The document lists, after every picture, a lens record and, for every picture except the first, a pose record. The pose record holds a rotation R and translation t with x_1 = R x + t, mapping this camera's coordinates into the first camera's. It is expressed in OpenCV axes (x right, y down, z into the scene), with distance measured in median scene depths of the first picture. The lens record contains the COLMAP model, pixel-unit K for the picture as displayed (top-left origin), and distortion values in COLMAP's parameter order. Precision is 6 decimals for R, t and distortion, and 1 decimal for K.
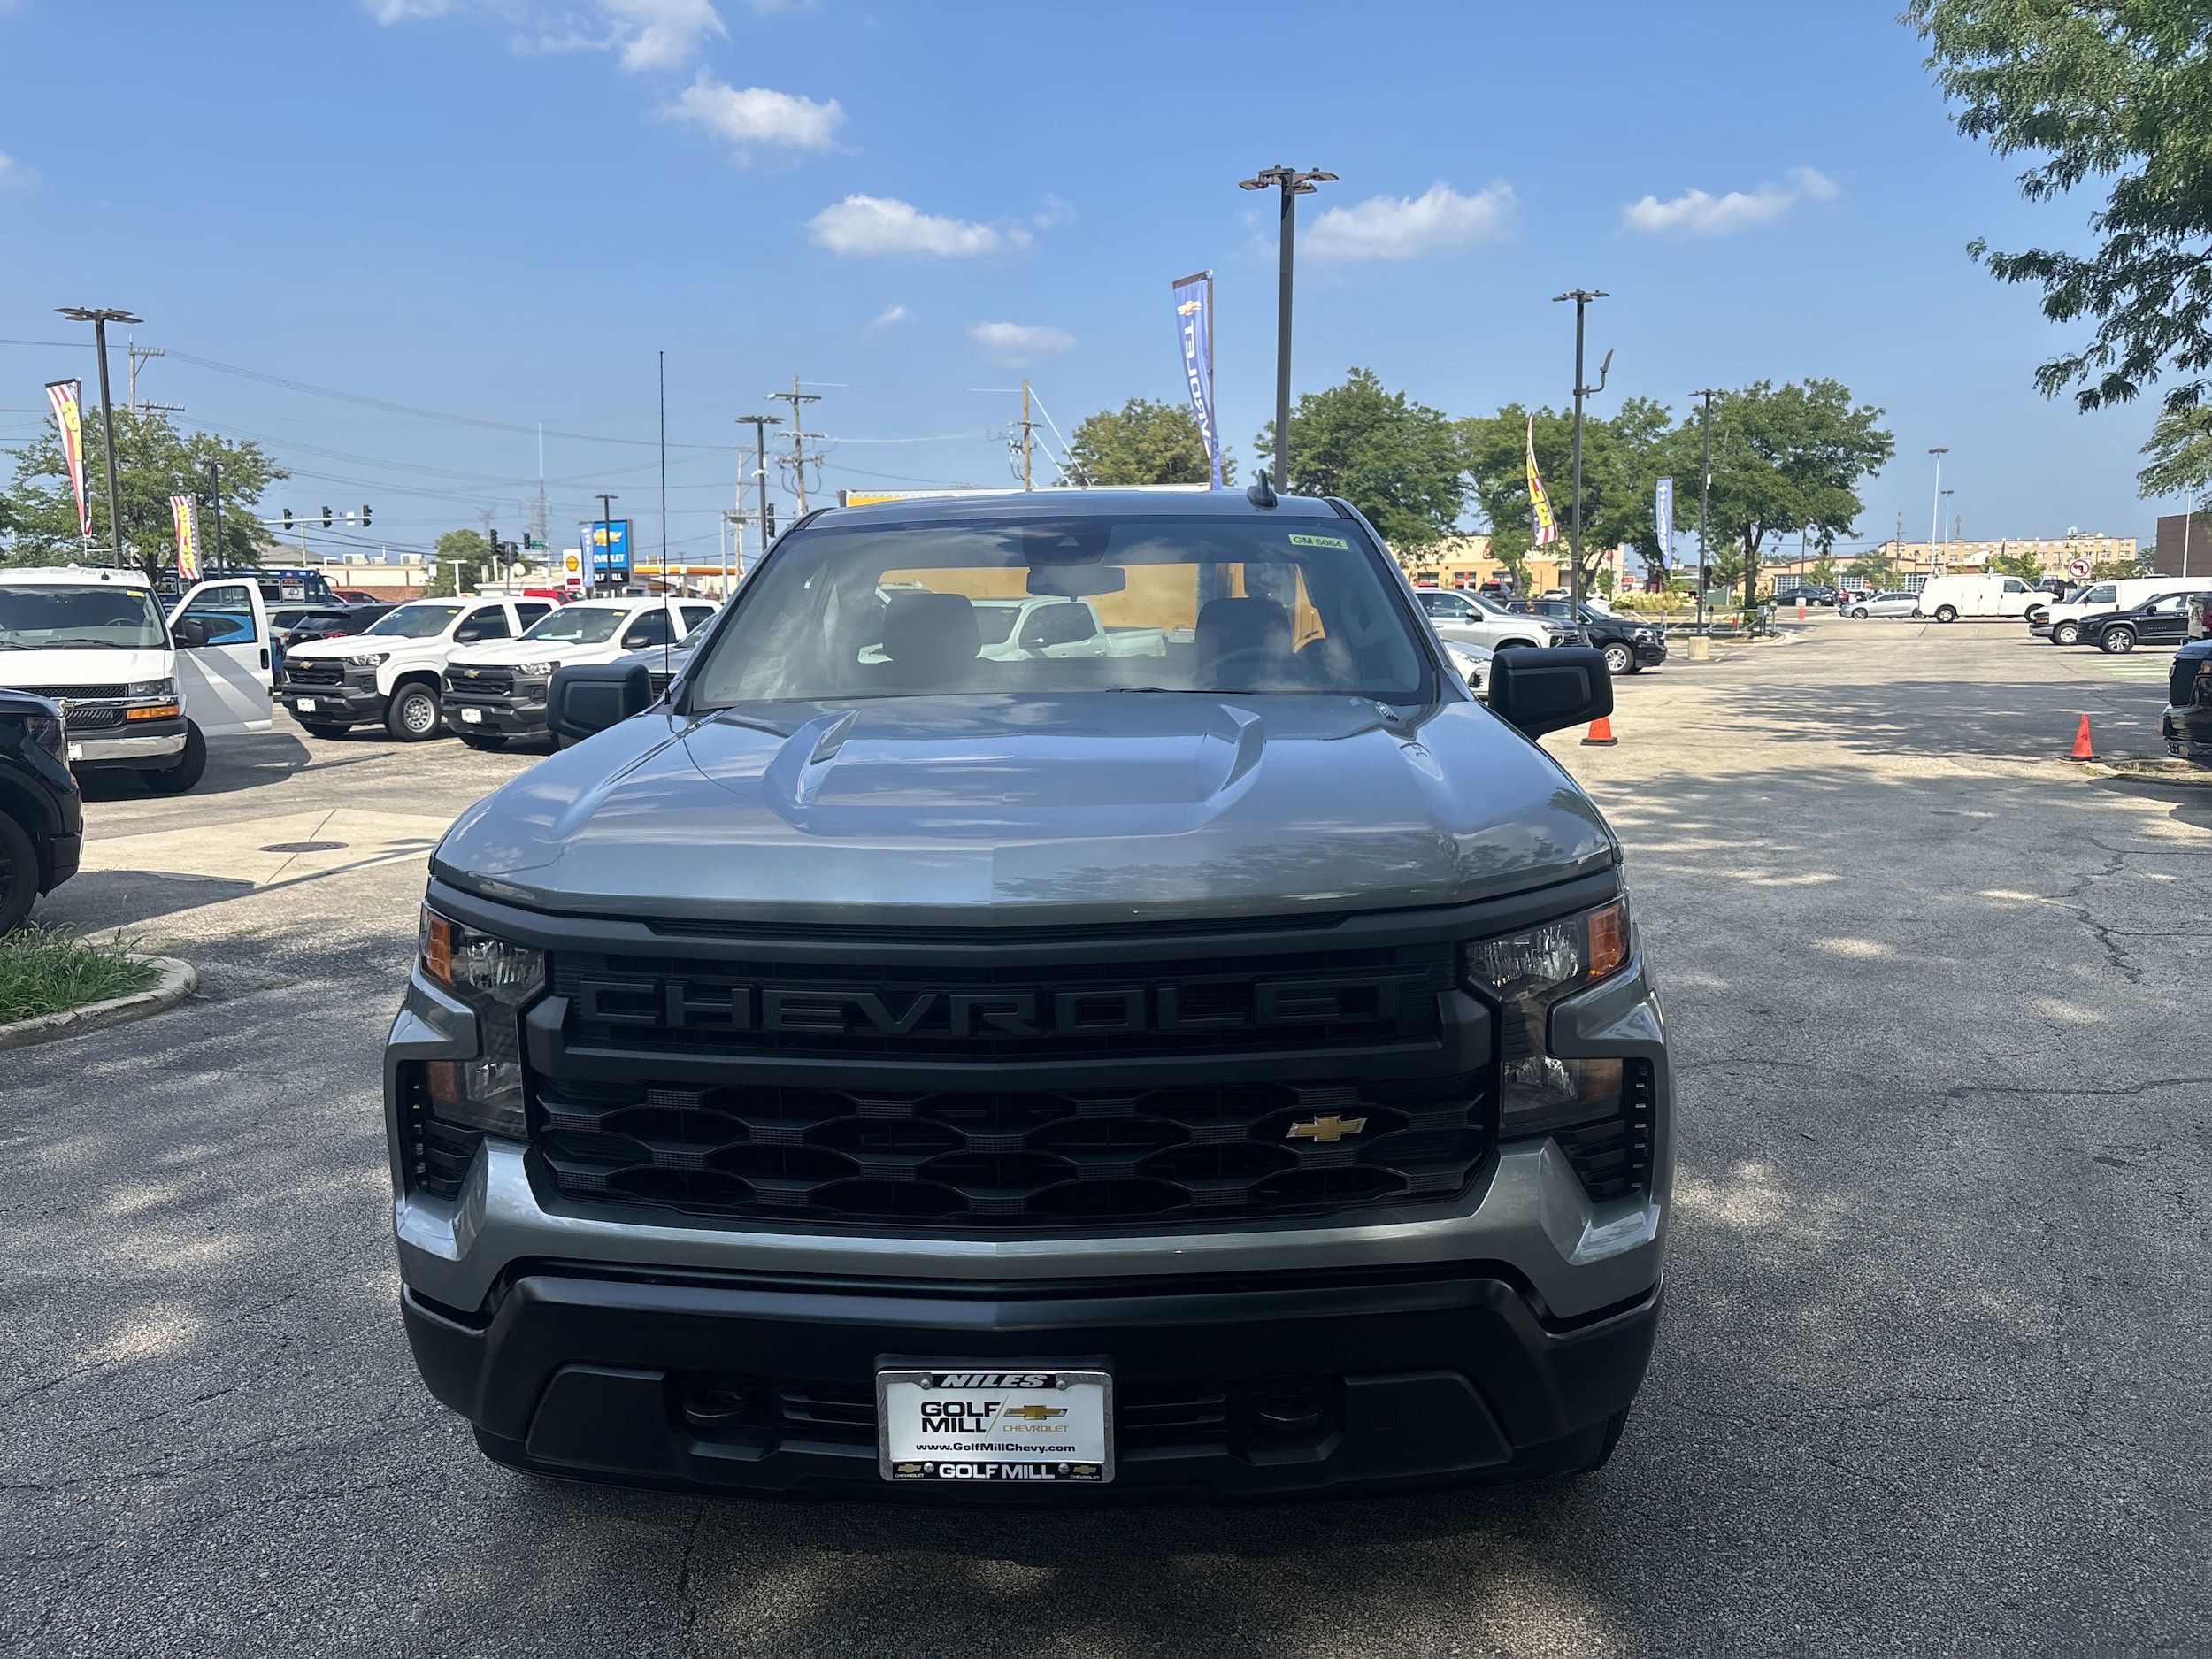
lens RADIAL K [[1783.8, 0, 1110.3], [0, 1783.8, 896.8], [0, 0, 1]] dist [-0.008637, -0.005851]
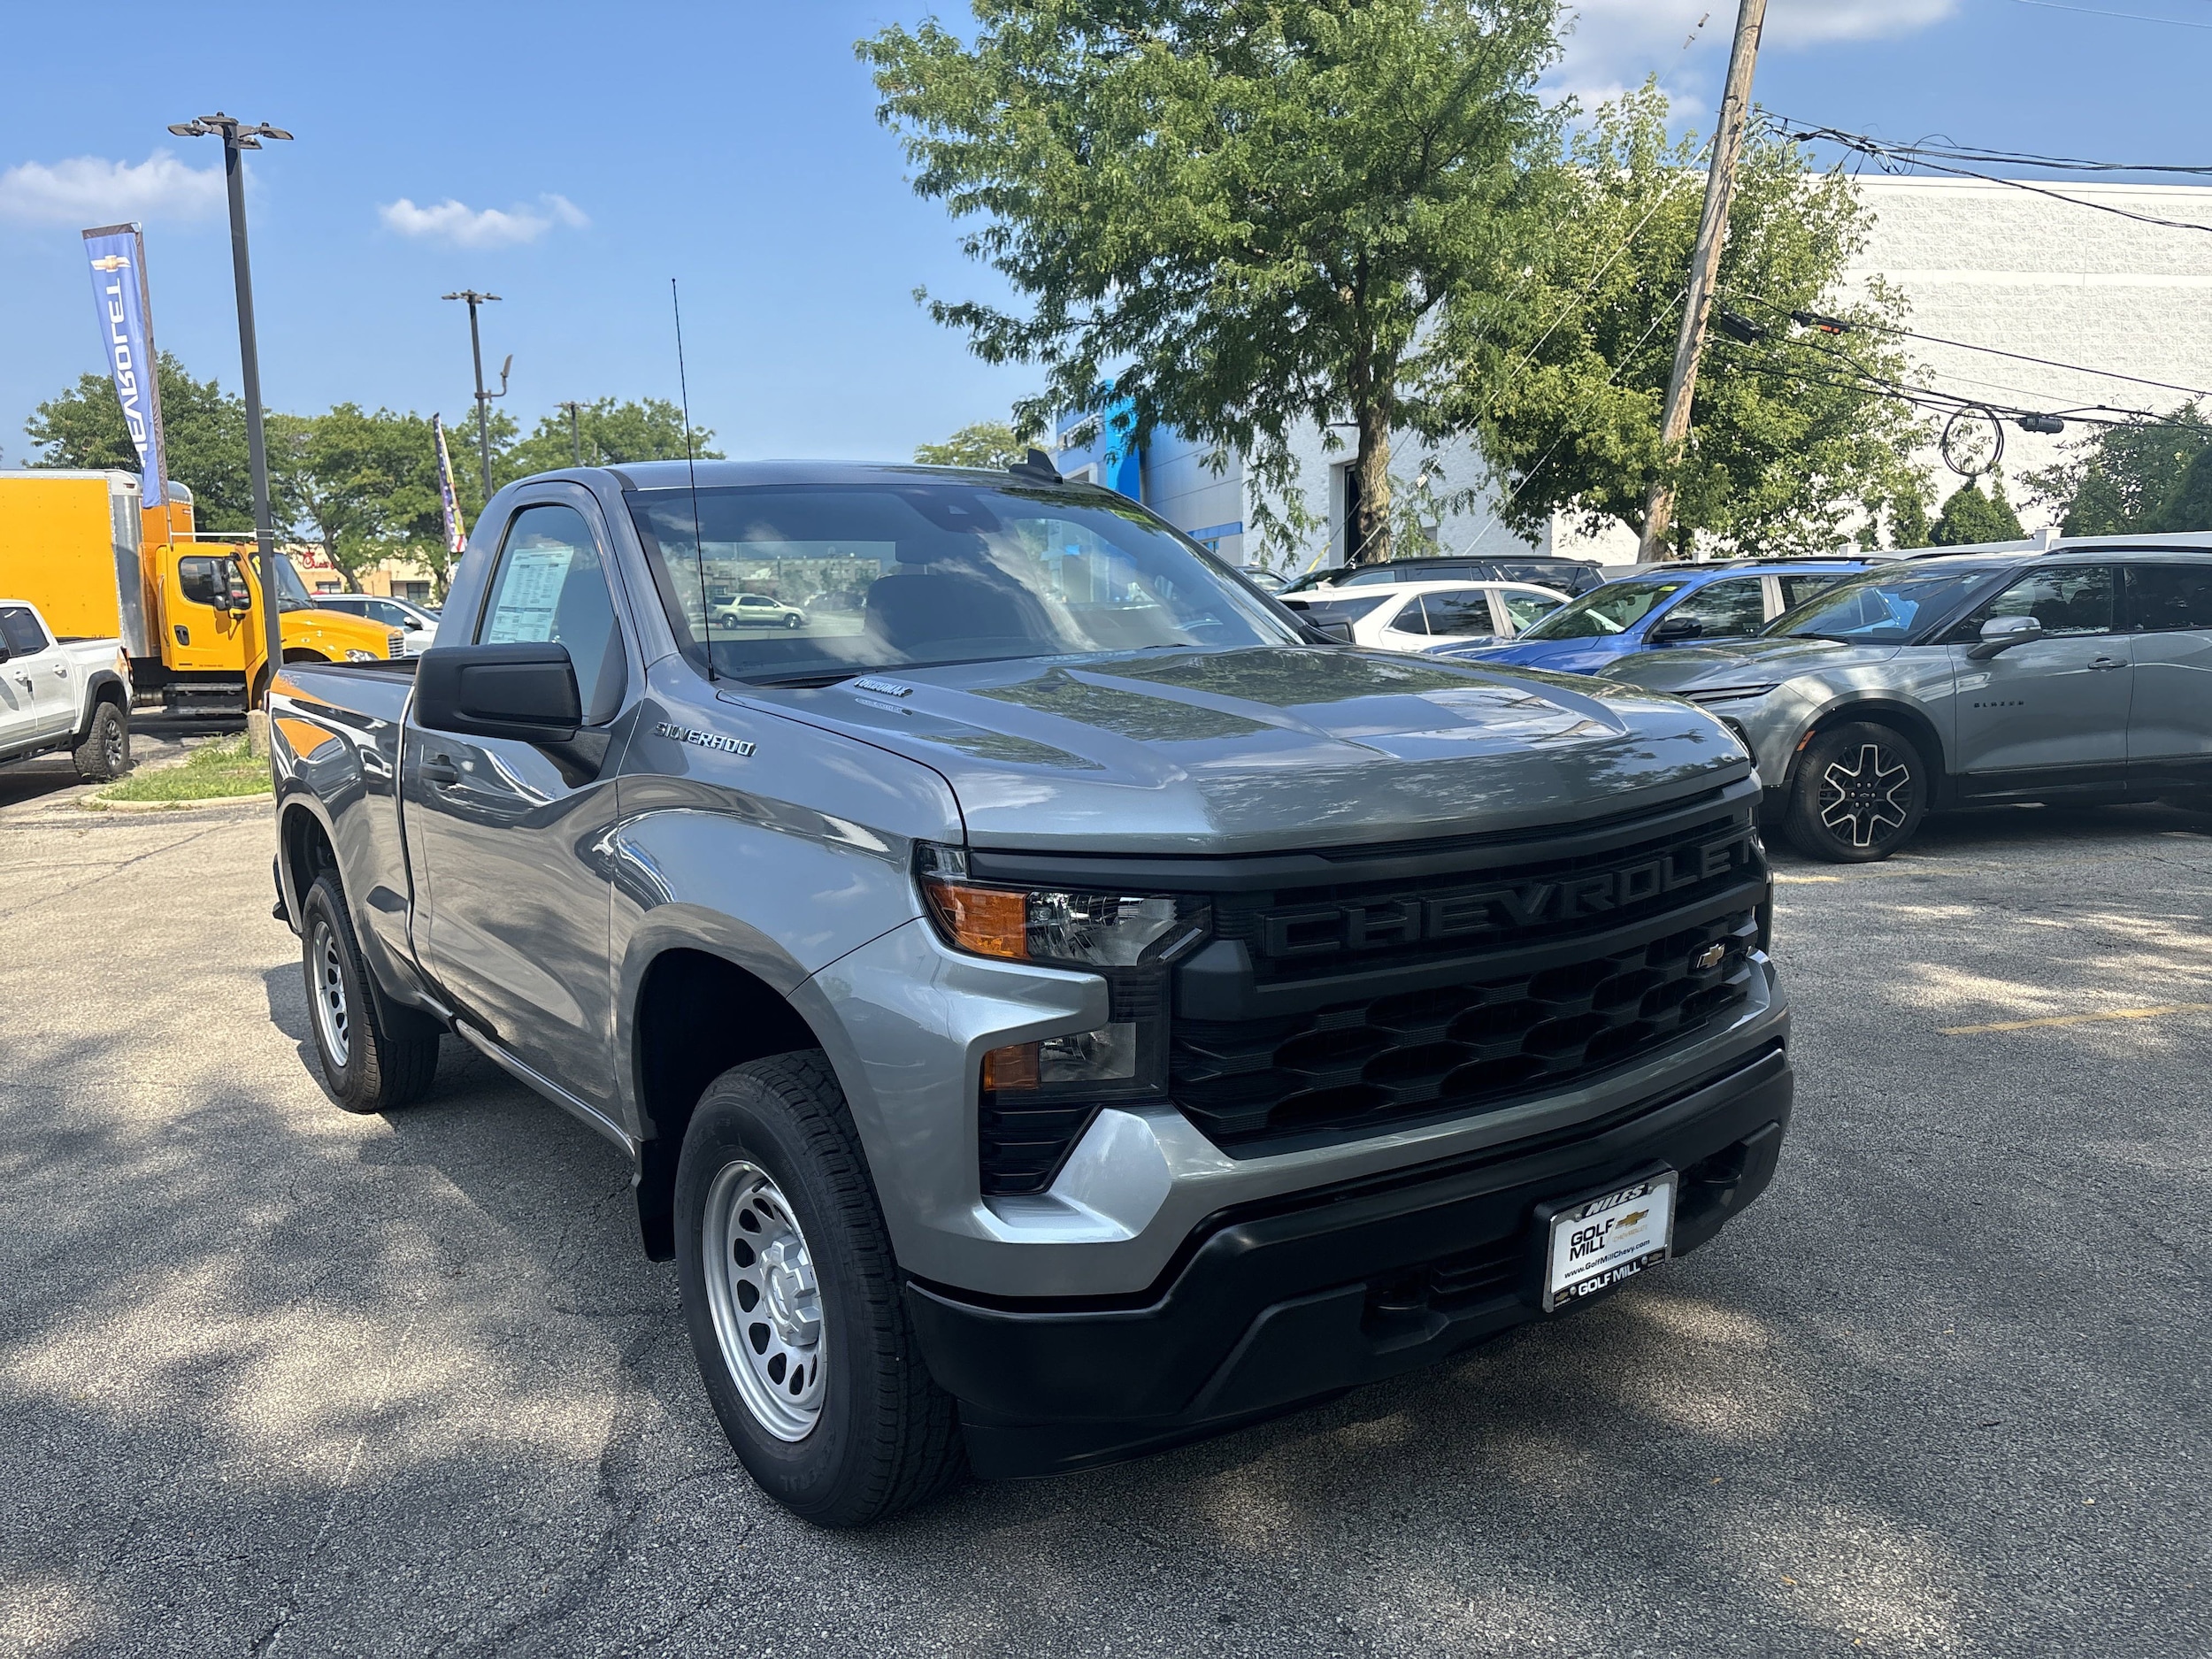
lens RADIAL K [[1724.7, 0, 1110.4], [0, 1724.7, 956.4], [0, 0, 1]] dist [-0.005619, 0.001545]
pose [[0.745525, -0.136875, 0.652271, -0.186073], [0.117528, 0.990347, 0.073486, -0.002496], [-0.656033, 0.021874, 0.754415, 0.062104]]
